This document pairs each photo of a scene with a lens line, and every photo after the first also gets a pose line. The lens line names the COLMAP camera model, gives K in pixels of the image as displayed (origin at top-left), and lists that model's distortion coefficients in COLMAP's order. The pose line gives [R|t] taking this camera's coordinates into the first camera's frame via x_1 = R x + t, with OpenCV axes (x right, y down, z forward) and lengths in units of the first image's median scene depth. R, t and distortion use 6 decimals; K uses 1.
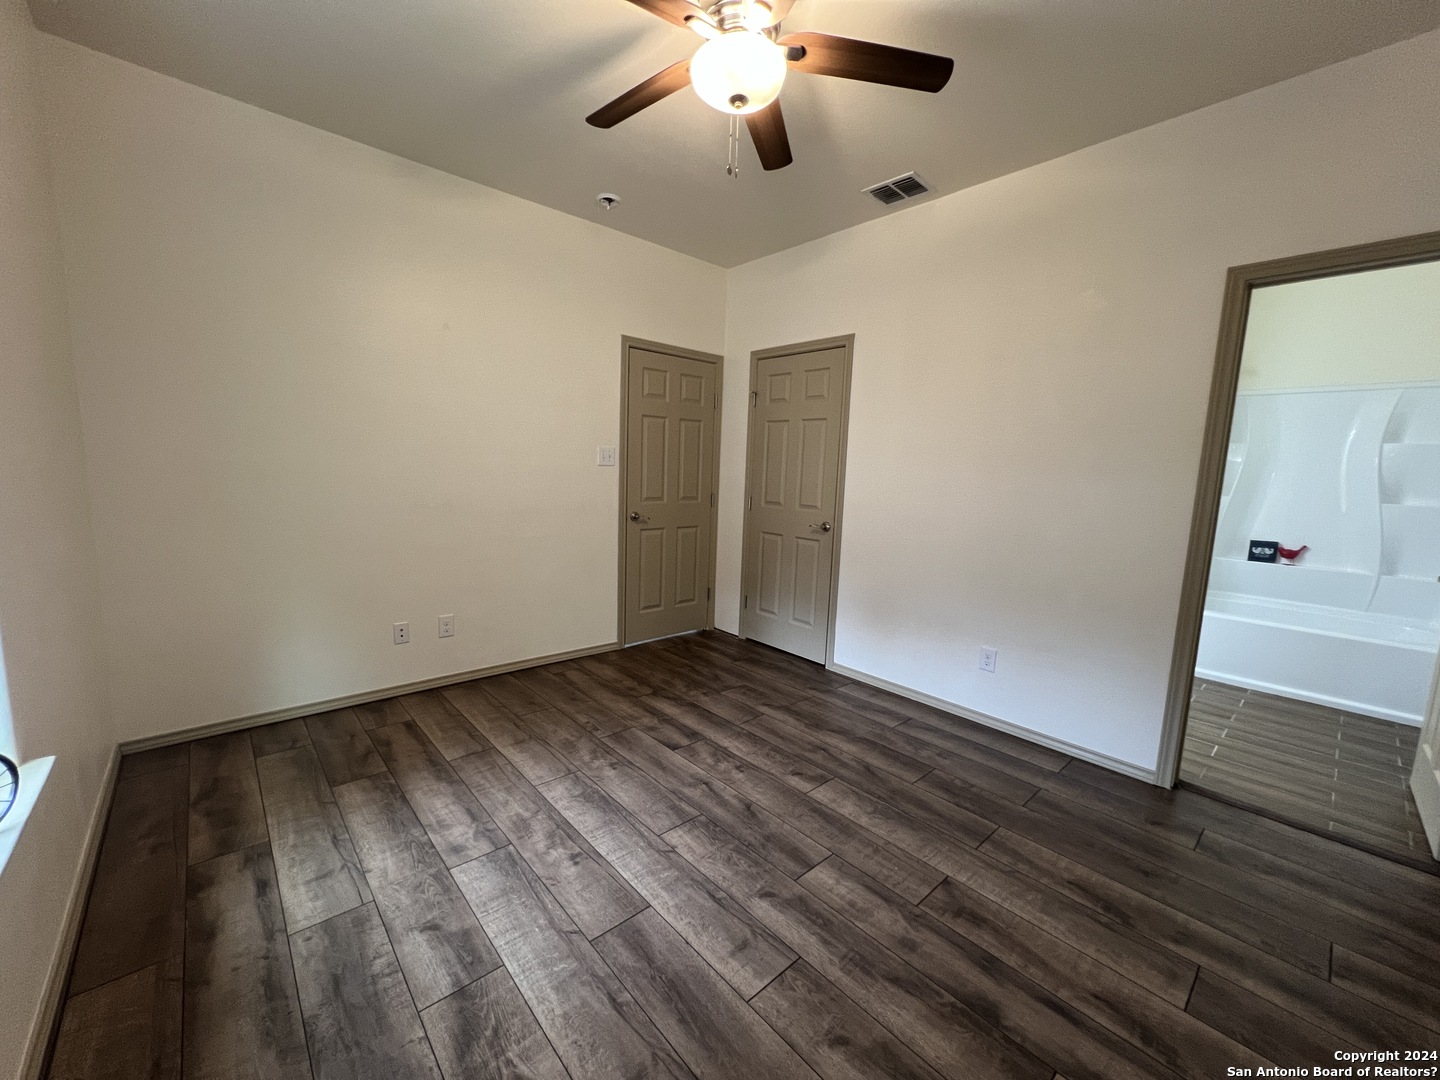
lens RADIAL K [[573.6, 0, 720.1], [0, 573.6, 544.2], [0, 0, 1]] dist [-0.000274, 0.000467]
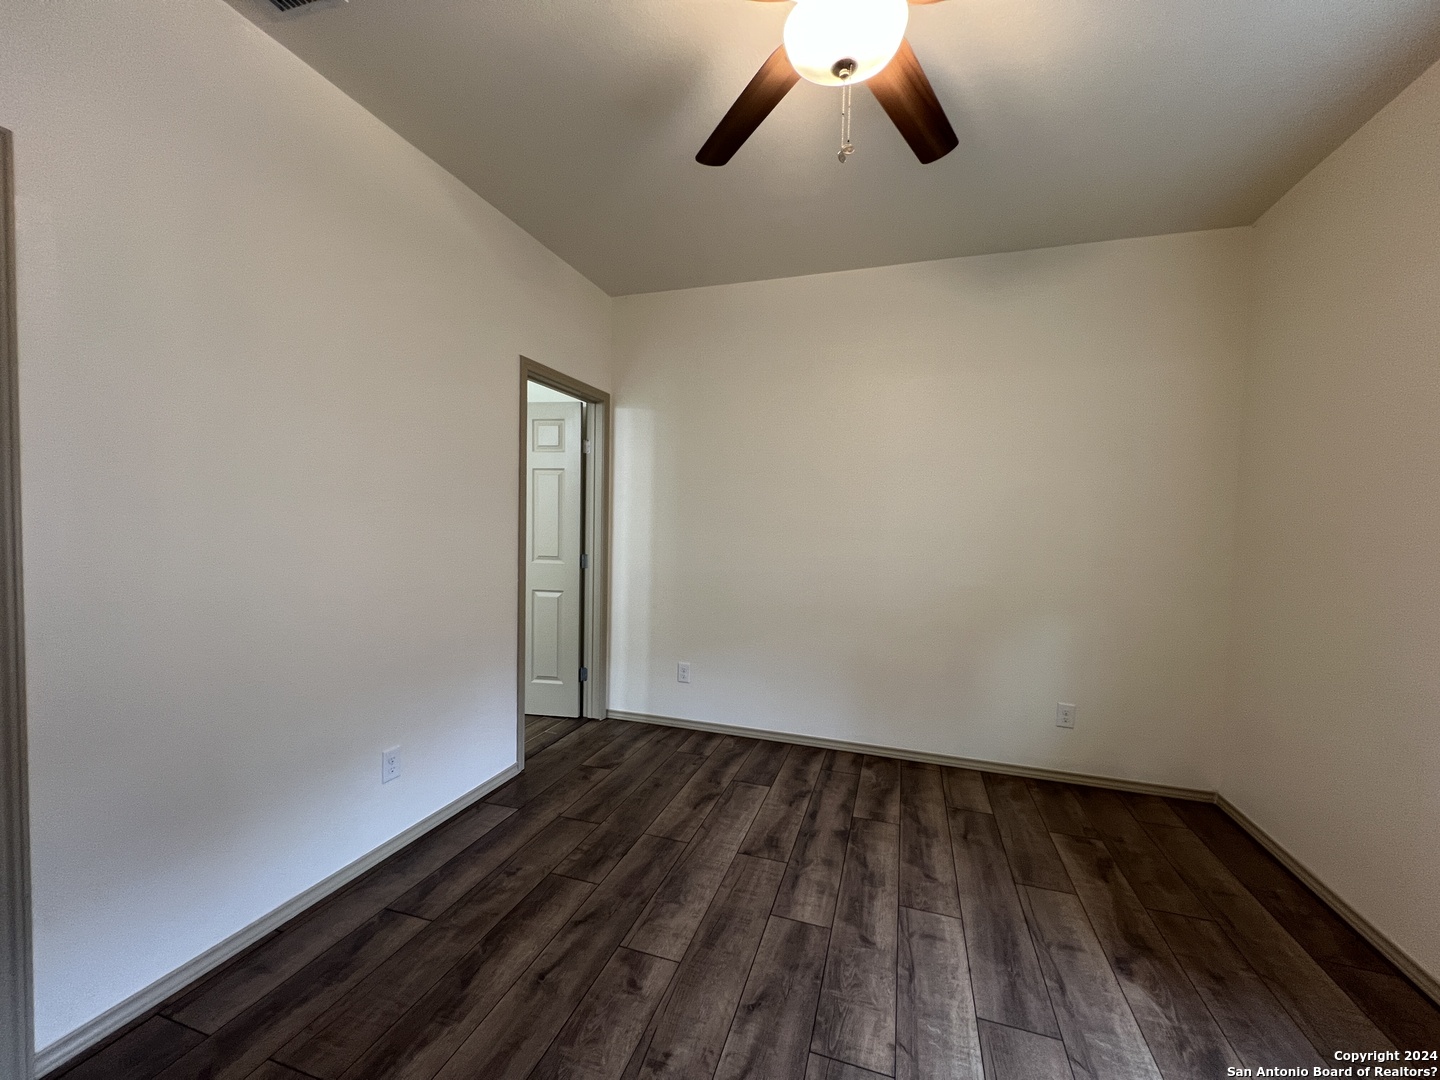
lens RADIAL K [[573.6, 0, 720.1], [0, 573.6, 544.2], [0, 0, 1]] dist [-0.000274, 0.000467]
pose [[-0.499148, -0.080041, 0.862812, -0.570321], [0.078979, 0.987378, 0.137287, -0.233467], [-0.862910, 0.136671, -0.486526, 1.505091]]
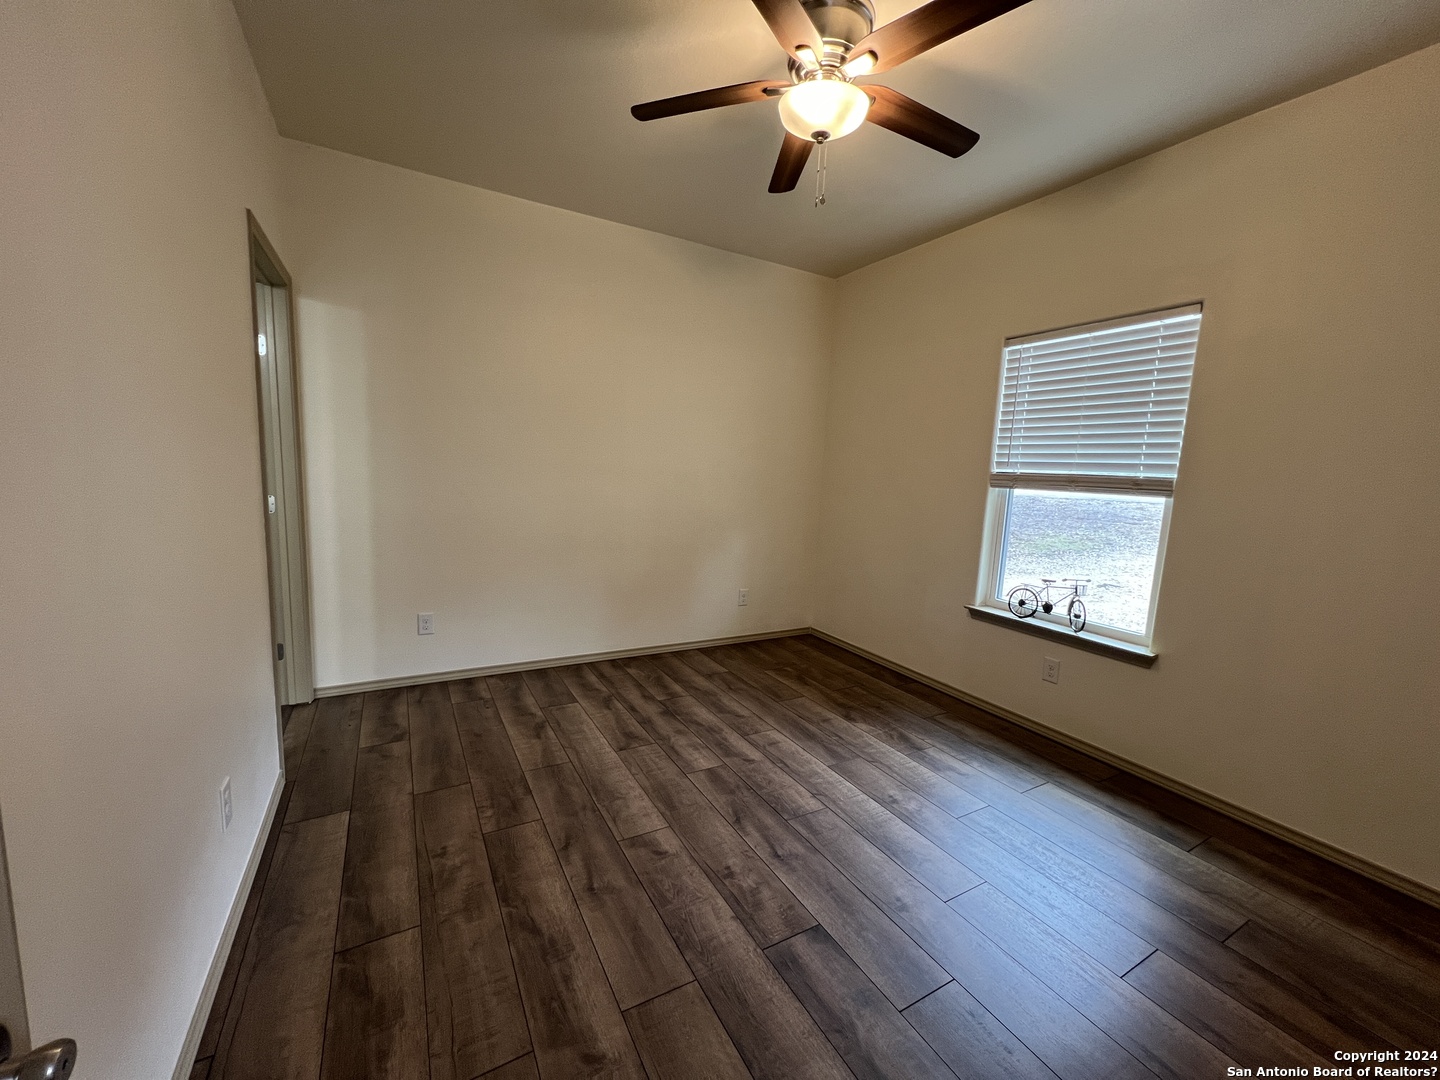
lens RADIAL K [[573.6, 0, 720.1], [0, 573.6, 544.2], [0, 0, 1]] dist [-0.000274, 0.000467]
pose [[-0.972805, -0.108504, 0.204641, -0.081622], [-0.049502, 0.960473, 0.273937, -0.301440], [-0.226275, 0.256357, -0.939724, 2.091041]]
